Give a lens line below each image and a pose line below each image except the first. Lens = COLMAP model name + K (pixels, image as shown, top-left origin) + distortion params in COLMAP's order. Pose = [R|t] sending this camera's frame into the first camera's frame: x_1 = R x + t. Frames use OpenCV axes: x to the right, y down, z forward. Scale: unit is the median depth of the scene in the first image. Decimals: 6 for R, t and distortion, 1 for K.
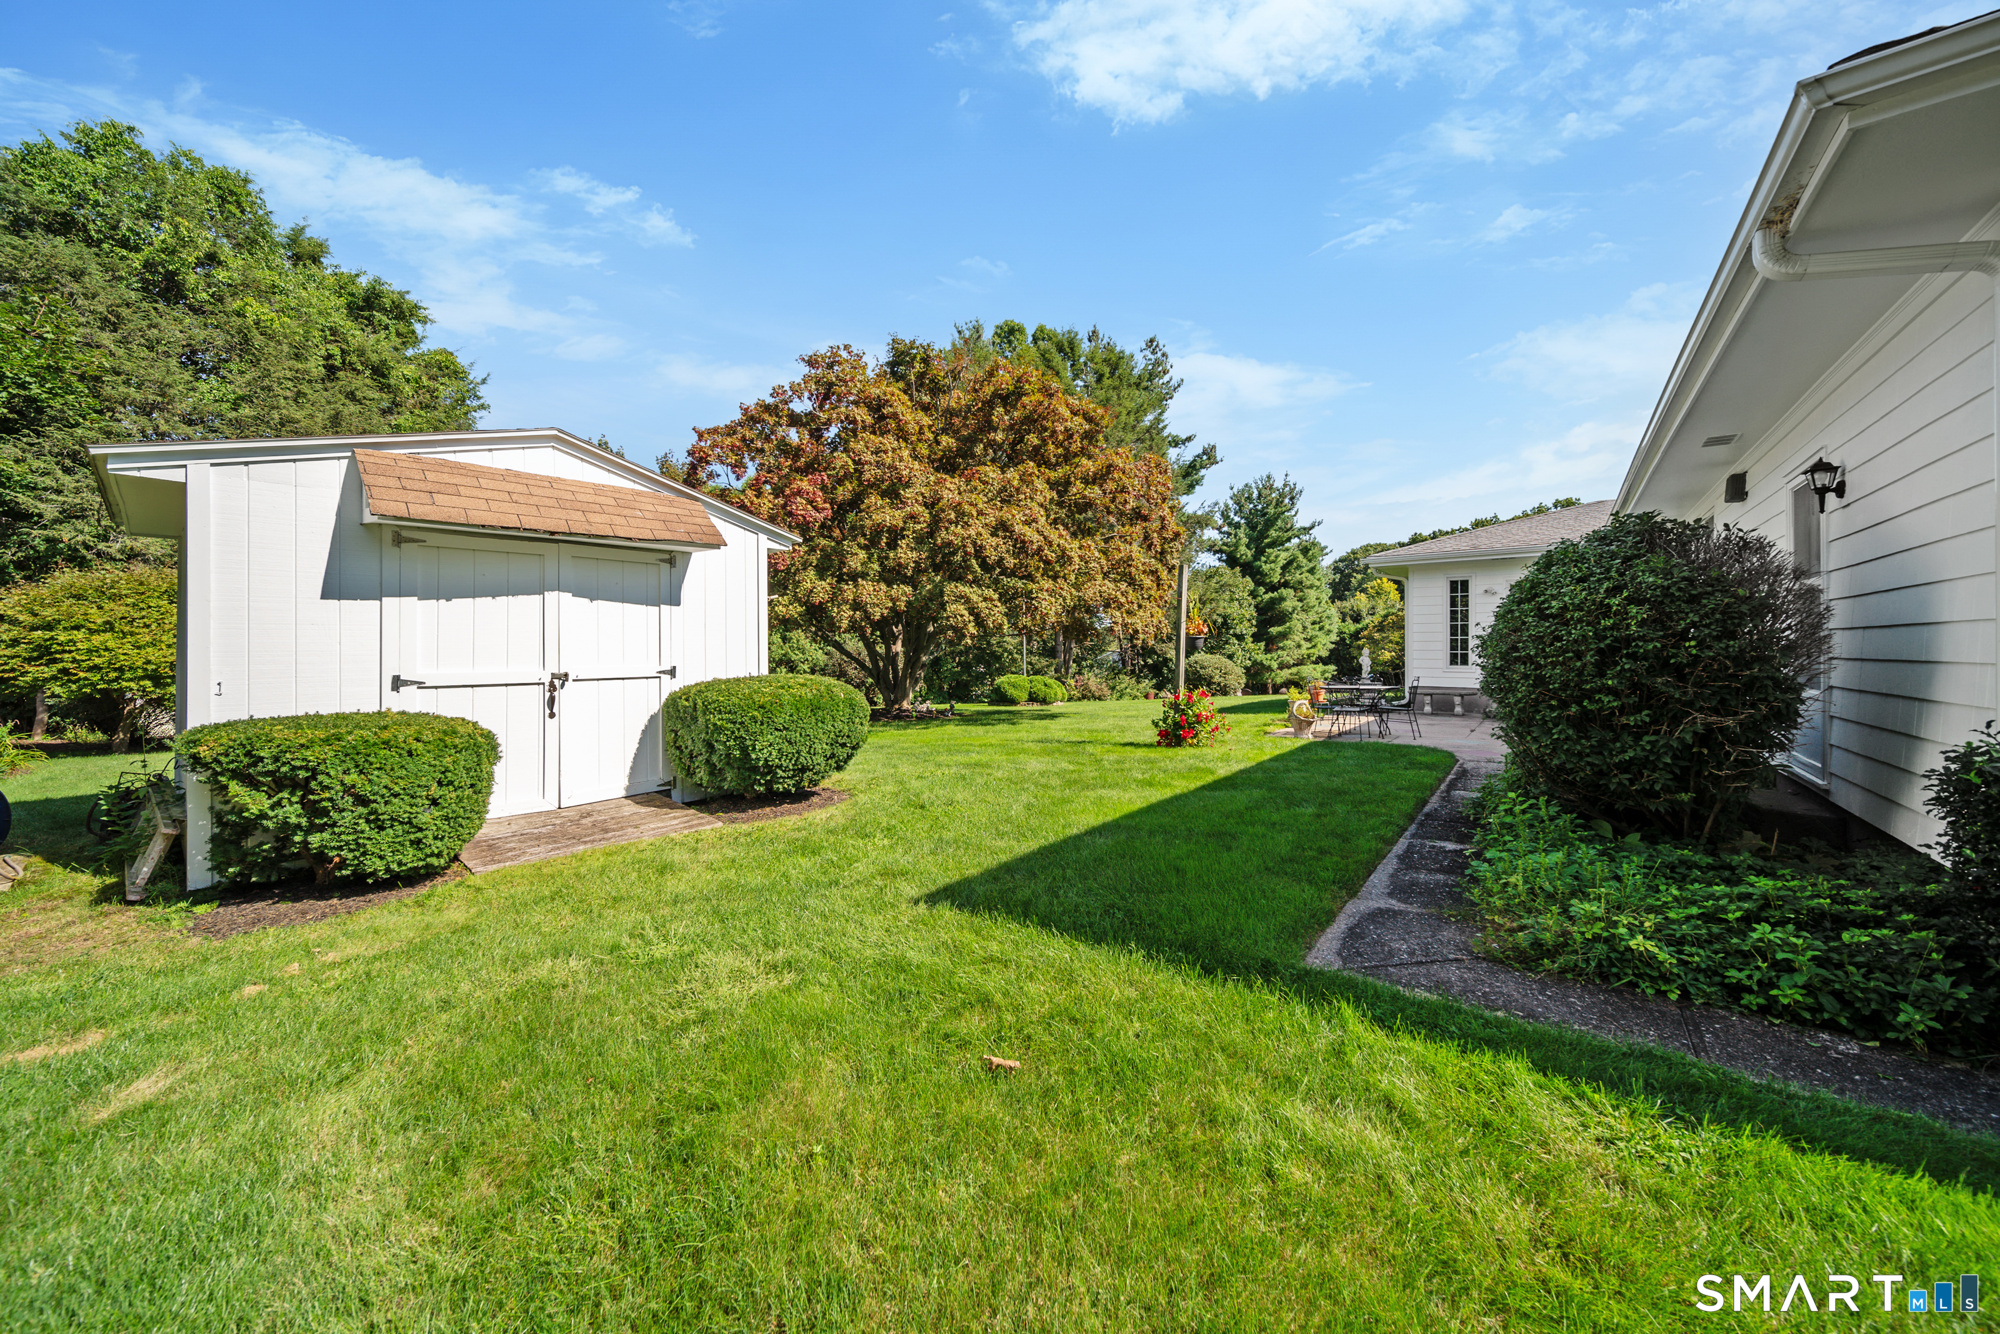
lens RADIAL K [[711.4, 0, 986.4], [0, 711.4, 647.4], [0, 0, 1]] dist [-0.002544, -0.000148]
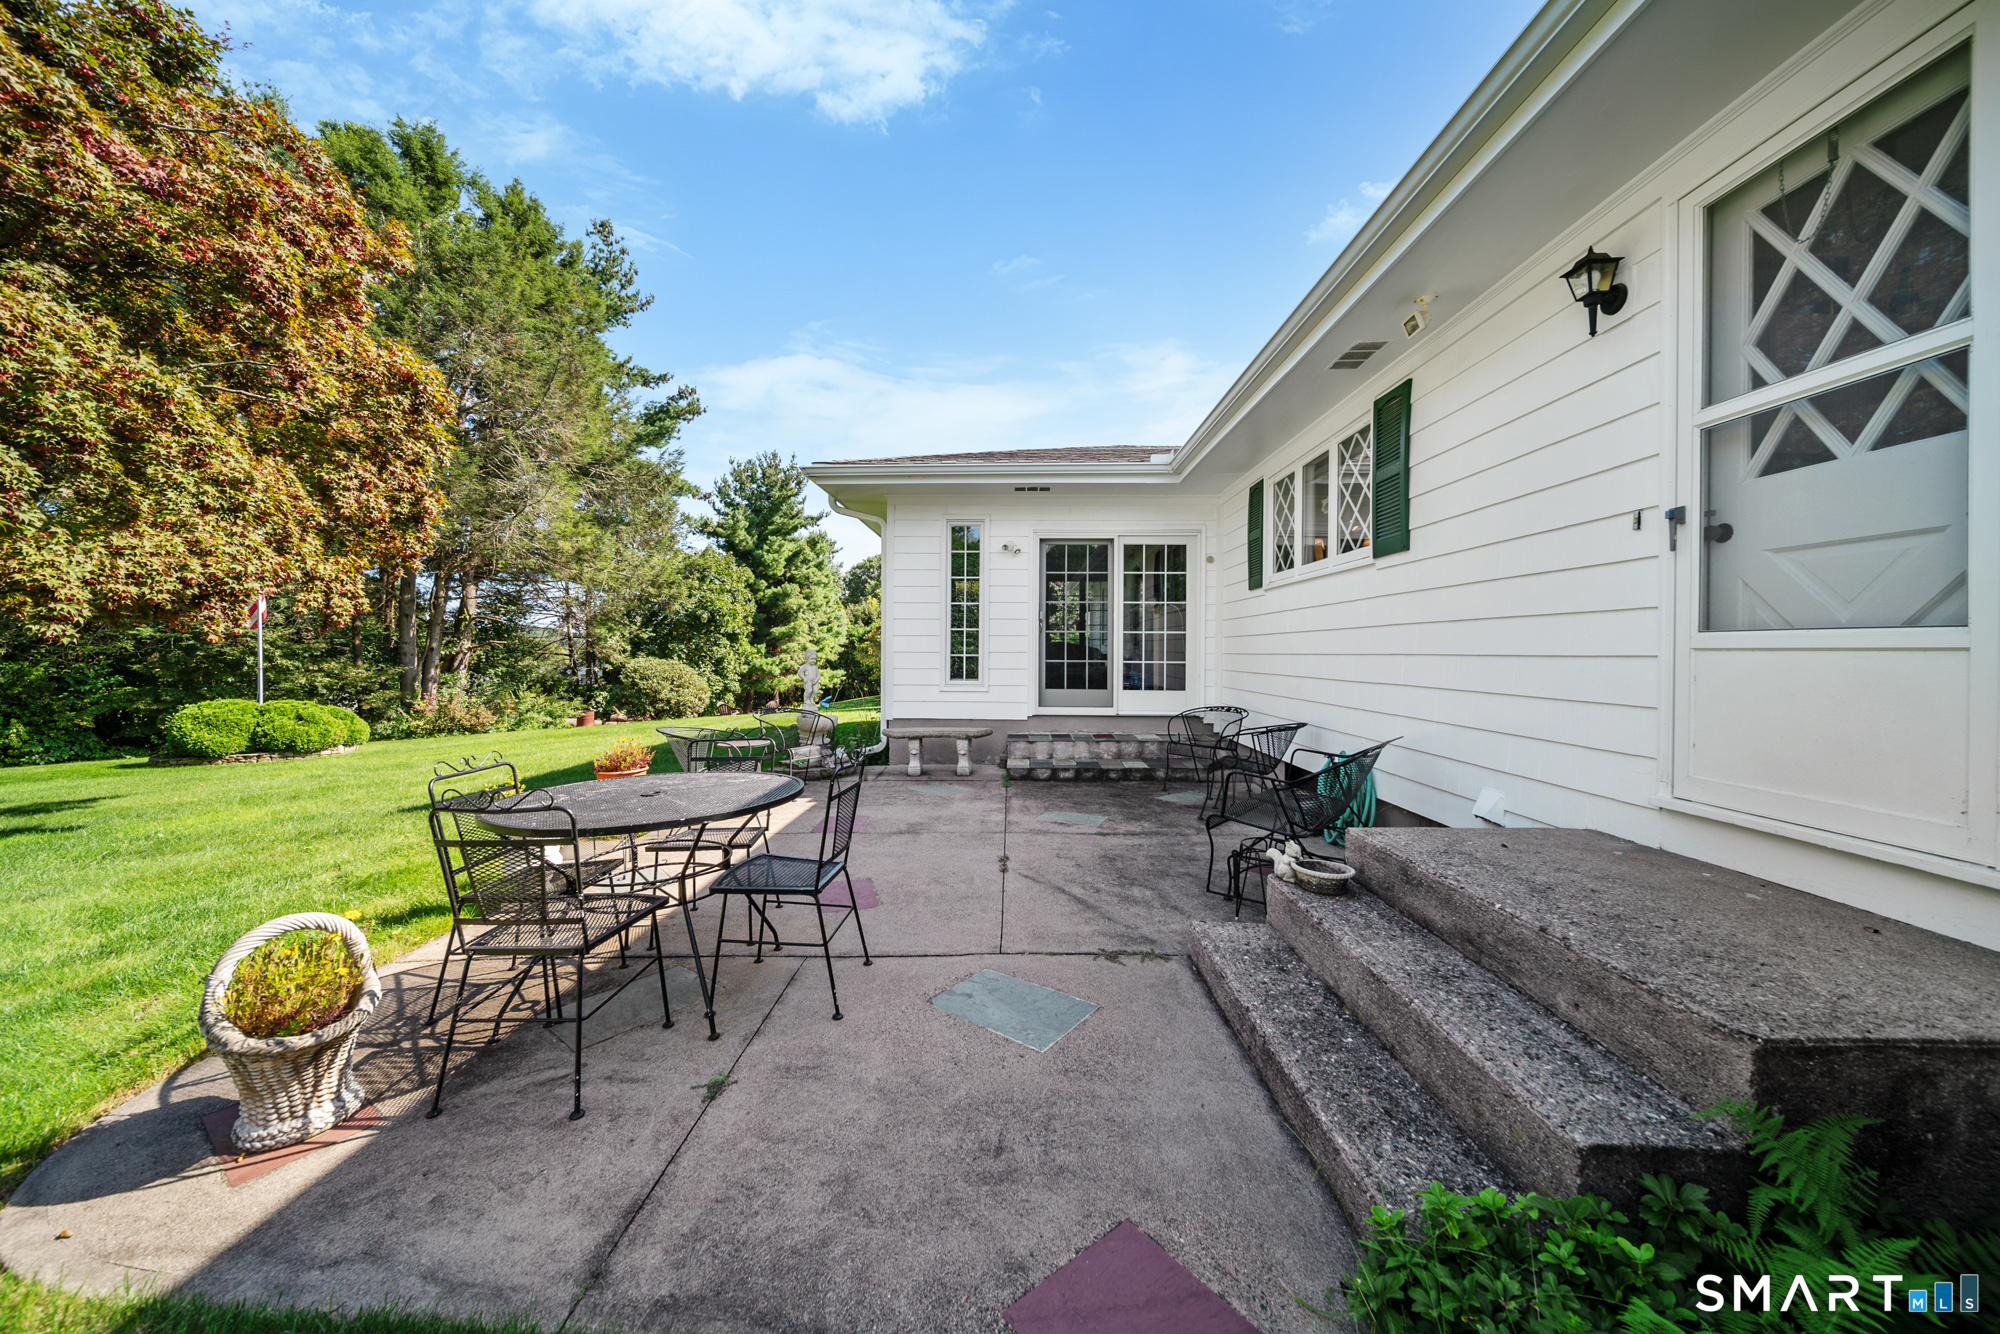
lens RADIAL K [[711.4, 0, 986.4], [0, 711.4, 647.4], [0, 0, 1]] dist [-0.002544, -0.000148]
pose [[0.805576, 0.007877, 0.592441, 0.095452], [-0.004760, 0.999965, -0.006823, 0.001112], [-0.592474, 0.002676, 0.805585, 0.147807]]
